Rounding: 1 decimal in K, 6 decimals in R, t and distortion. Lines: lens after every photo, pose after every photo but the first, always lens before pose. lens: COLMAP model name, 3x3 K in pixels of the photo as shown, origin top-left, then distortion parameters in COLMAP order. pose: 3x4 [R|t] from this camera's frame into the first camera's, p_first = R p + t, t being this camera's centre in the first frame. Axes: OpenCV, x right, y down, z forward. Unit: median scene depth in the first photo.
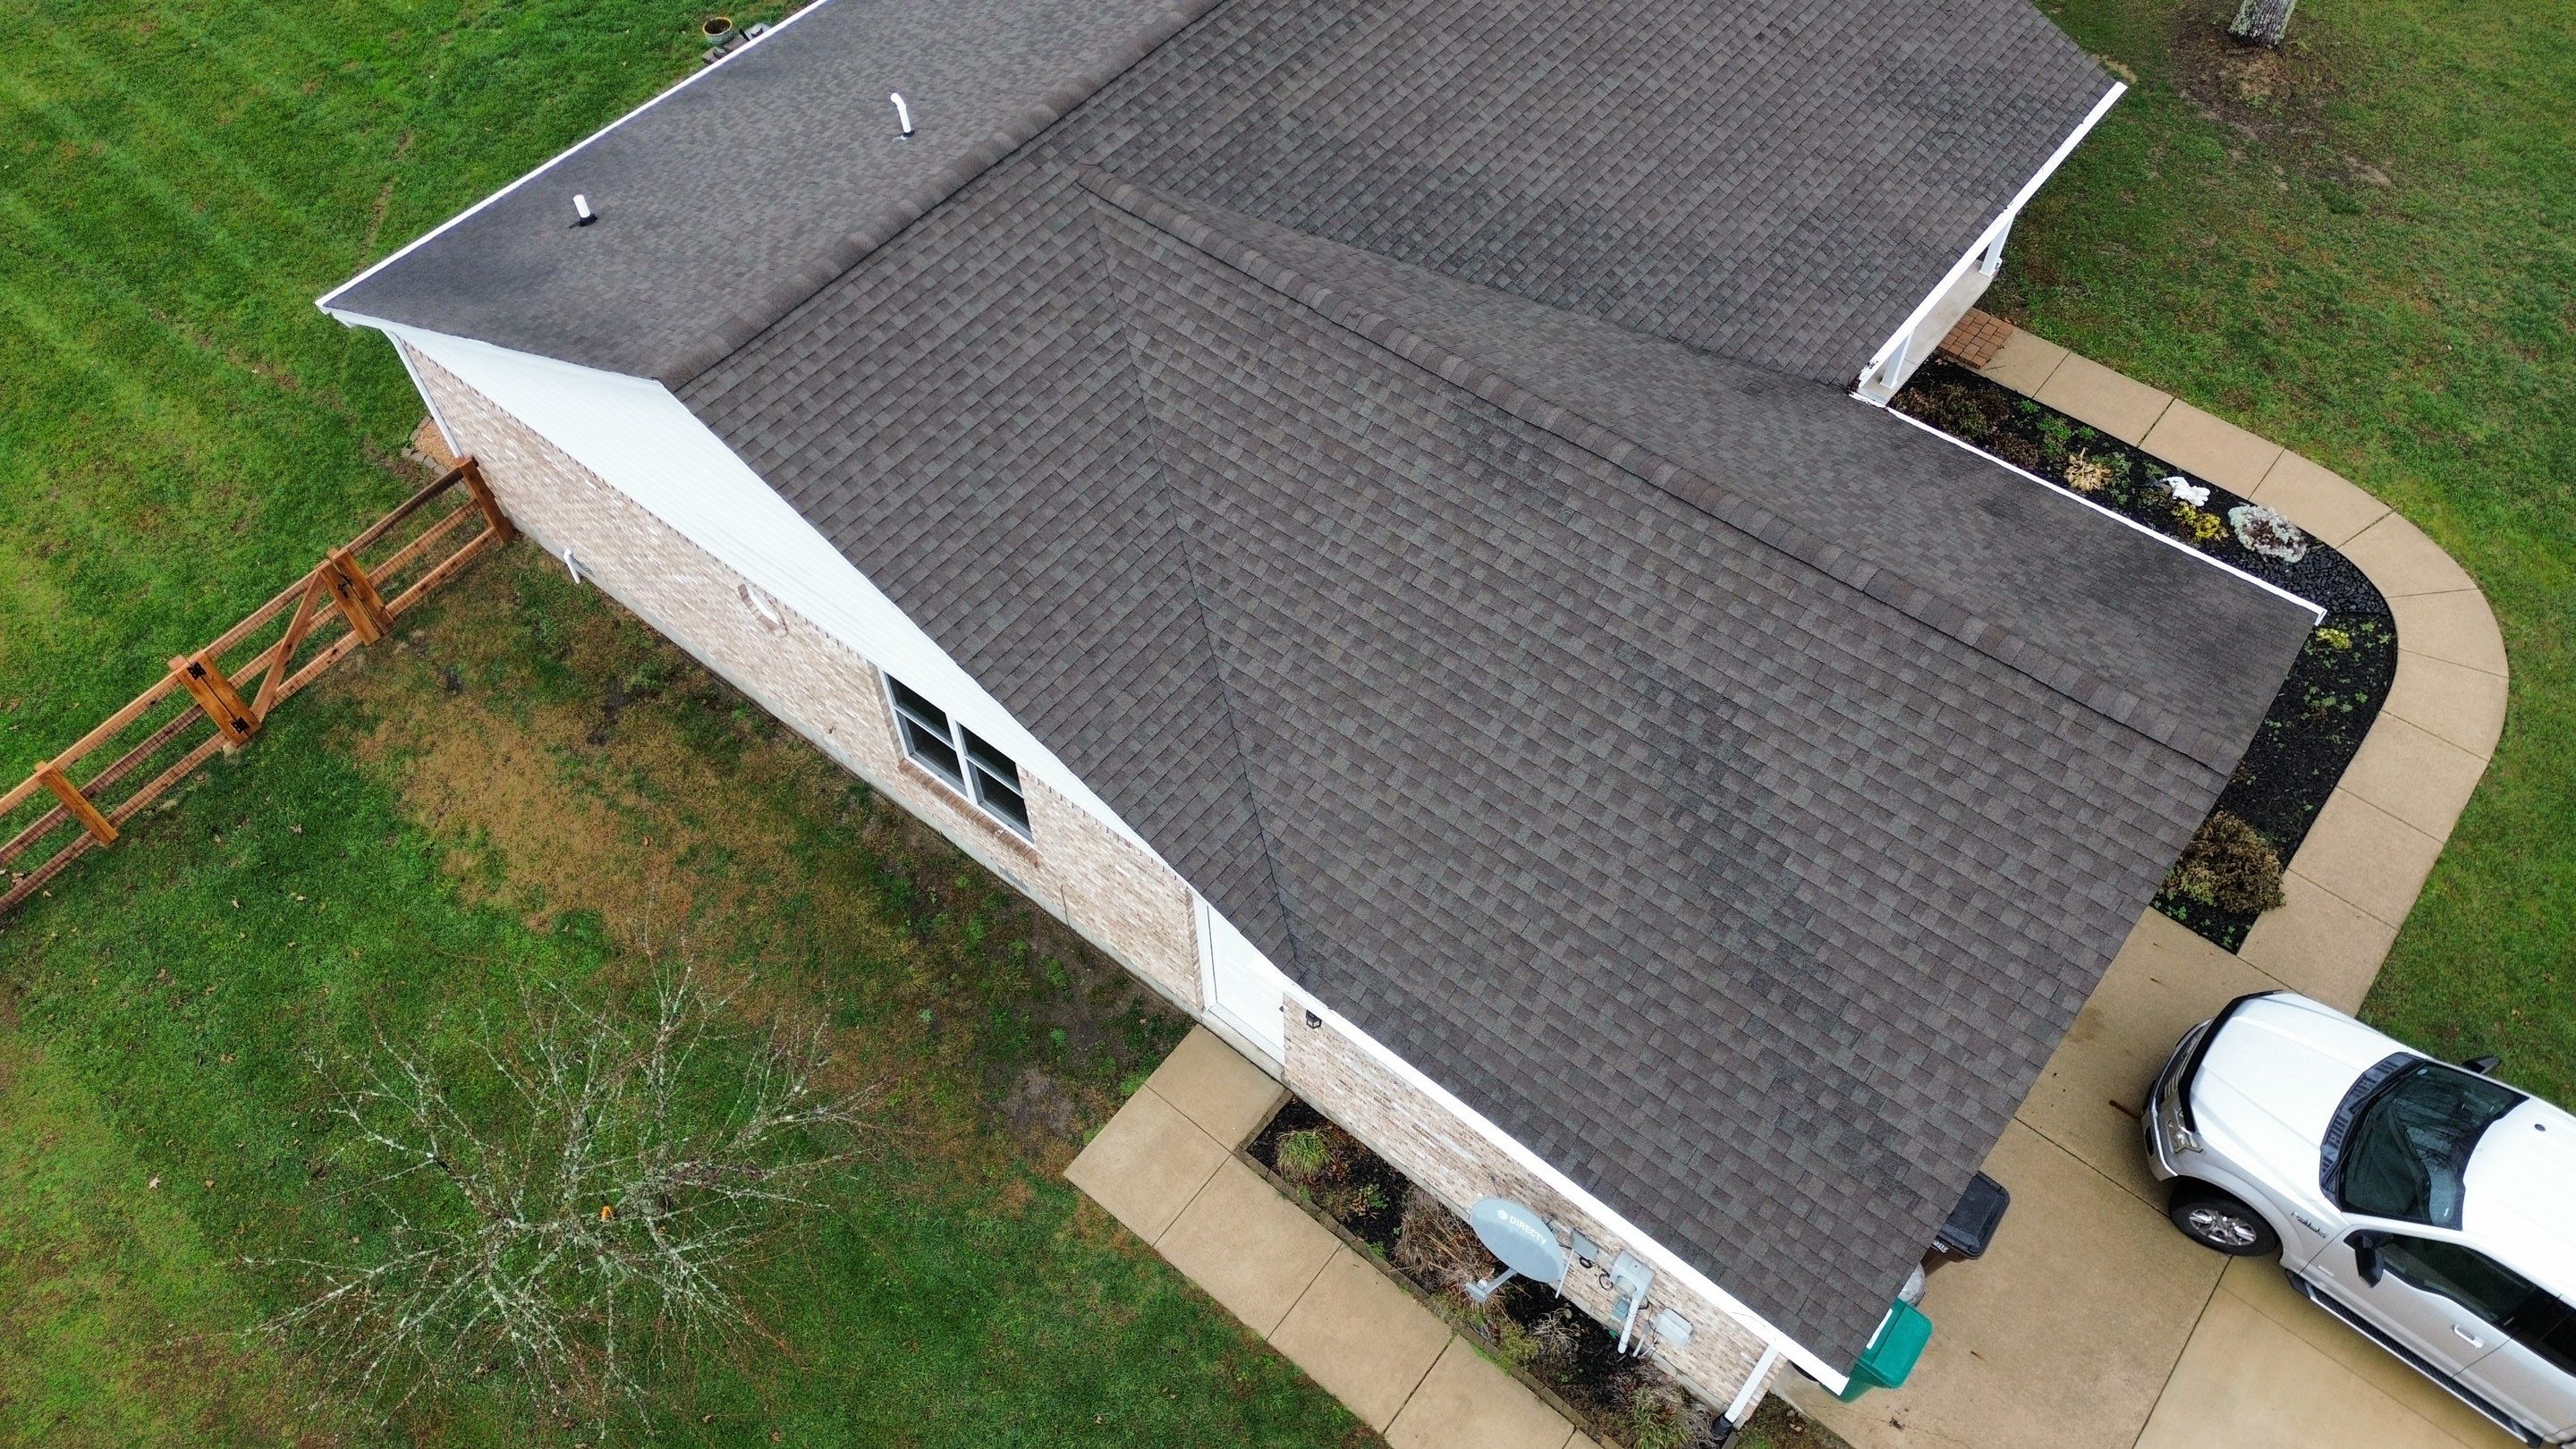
lens RADIAL K [[1787.9, 0, 1288.0], [0, 1787.9, 724.5], [0, 0, 1]] dist [0.091387, -0.096993]
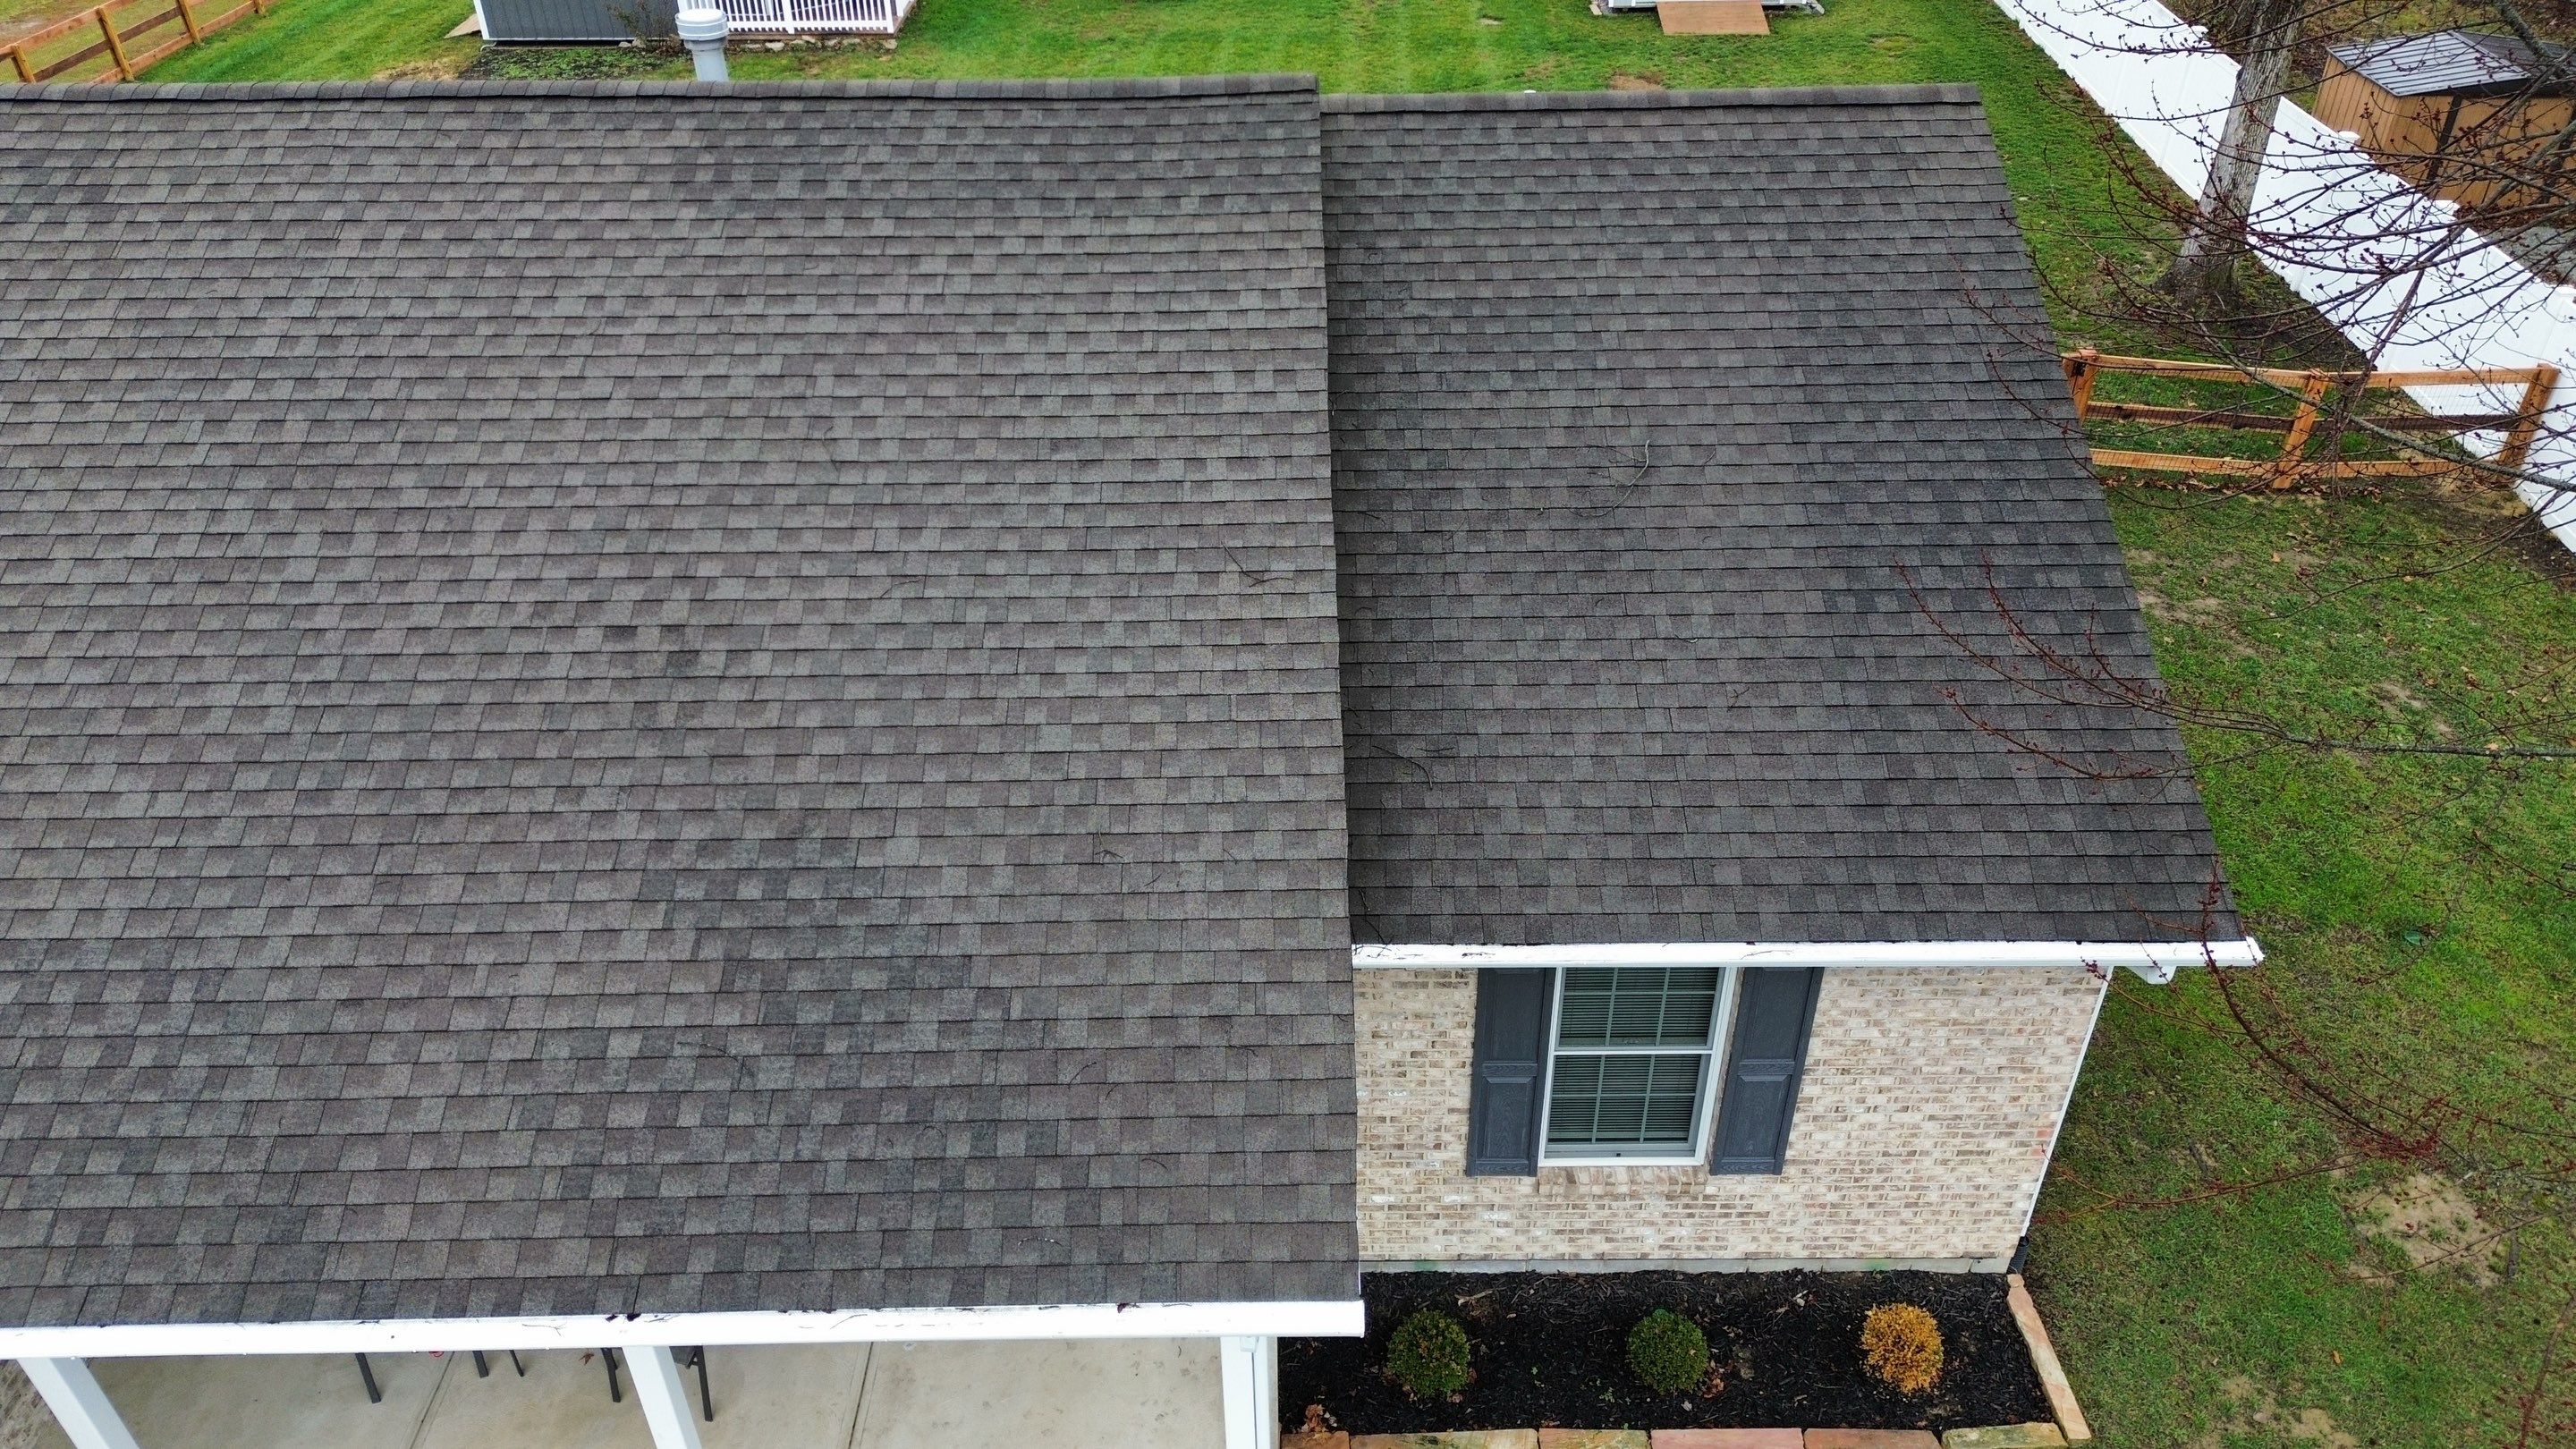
lens RADIAL K [[1765.8, 0, 1288.0], [0, 1765.8, 724.5], [0, 0, 1]] dist [0.097916, -0.072081]
pose [[0.627599, 0.456549, -0.630621, 0.820092], [-0.626867, 0.776690, -0.061565, -0.550787], [0.461689, 0.433953, 0.773645, 0.938857]]
